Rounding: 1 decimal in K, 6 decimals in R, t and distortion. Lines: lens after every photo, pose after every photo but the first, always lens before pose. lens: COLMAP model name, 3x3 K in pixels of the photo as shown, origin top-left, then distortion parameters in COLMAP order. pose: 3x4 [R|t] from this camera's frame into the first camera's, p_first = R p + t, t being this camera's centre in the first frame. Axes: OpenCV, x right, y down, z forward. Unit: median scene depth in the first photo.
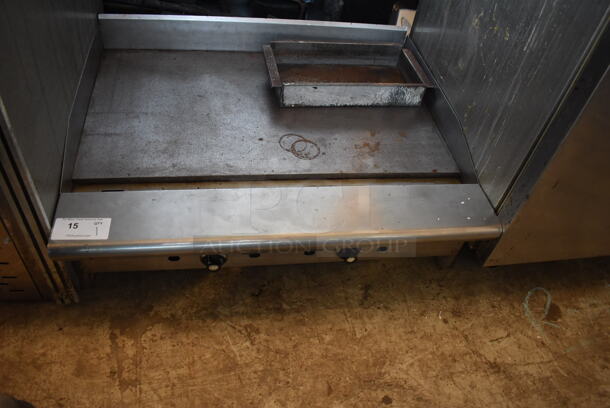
lens RADIAL K [[473.0, 0, 305.0], [0, 473.0, 204.0], [0, 0, 1]] dist [-0.098181, 0.013134]
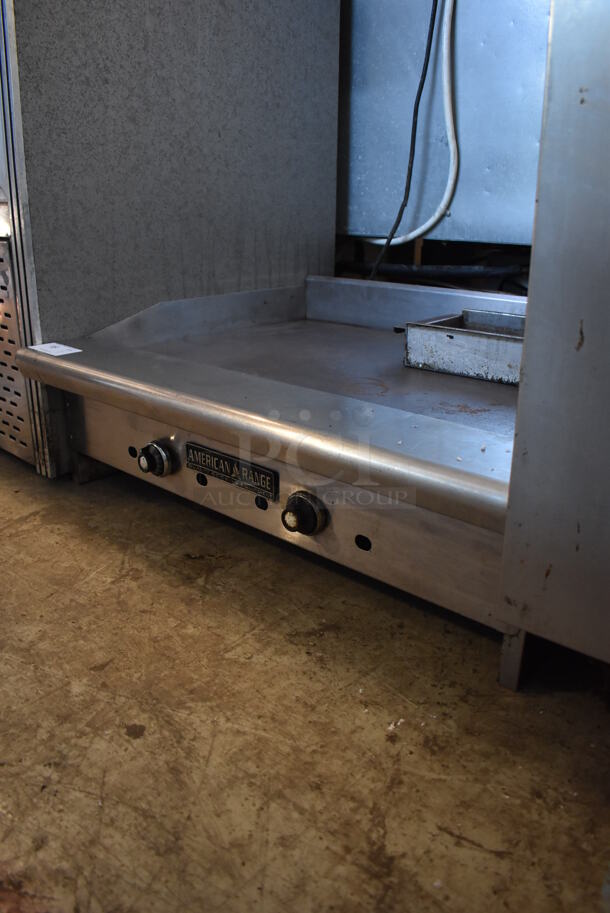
lens RADIAL K [[714.0, 0, 305.0], [0, 714.0, 456.5], [0, 0, 1]] dist [-0.100097, 0.016938]
pose [[0.624067, 0.143148, -0.768146, 0.702803], [-0.523531, 0.806386, -0.275060, 0.265259], [0.580048, 0.573804, 0.578181, 0.458757]]
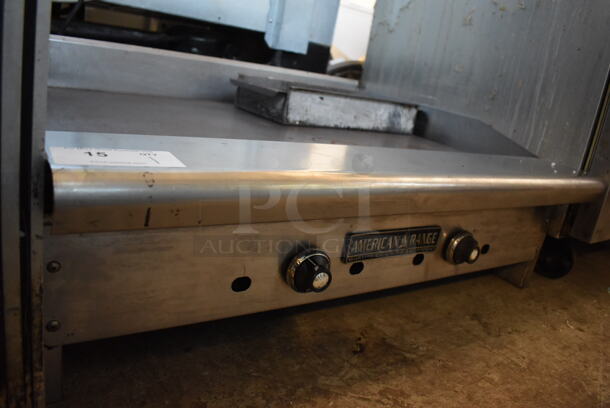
lens RADIAL K [[477.1, 0, 305.0], [0, 477.1, 204.0], [0, 0, 1]] dist [-0.100097, 0.016938]
pose [[0.904705, -0.100967, 0.413901, -0.388635], [0.275498, 0.879701, -0.387590, 0.240172], [-0.324976, 0.464684, 0.823687, 0.449085]]
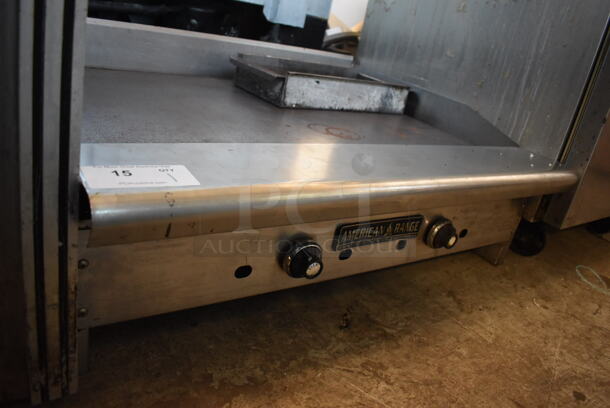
lens RADIAL K [[473.0, 0, 305.0], [0, 473.0, 204.0], [0, 0, 1]] dist [-0.098181, 0.013134]
pose [[0.899280, -0.120583, 0.420424, -0.410607], [0.258664, 0.921751, -0.288908, 0.209886], [-0.352689, 0.368558, 0.860102, 0.384680]]
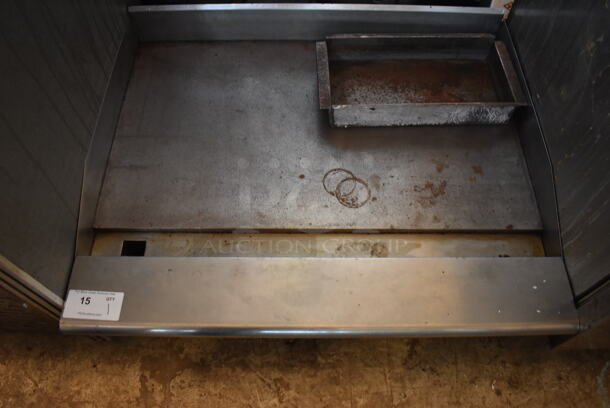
lens RADIAL K [[473.0, 0, 305.0], [0, 473.0, 204.0], [0, 0, 1]] dist [-0.098181, 0.013134]
pose [[0.979275, 0.076018, -0.187730, 0.077955], [-0.033467, 0.974884, 0.220185, -0.281431], [0.199753, -0.209338, 0.957223, 0.170450]]
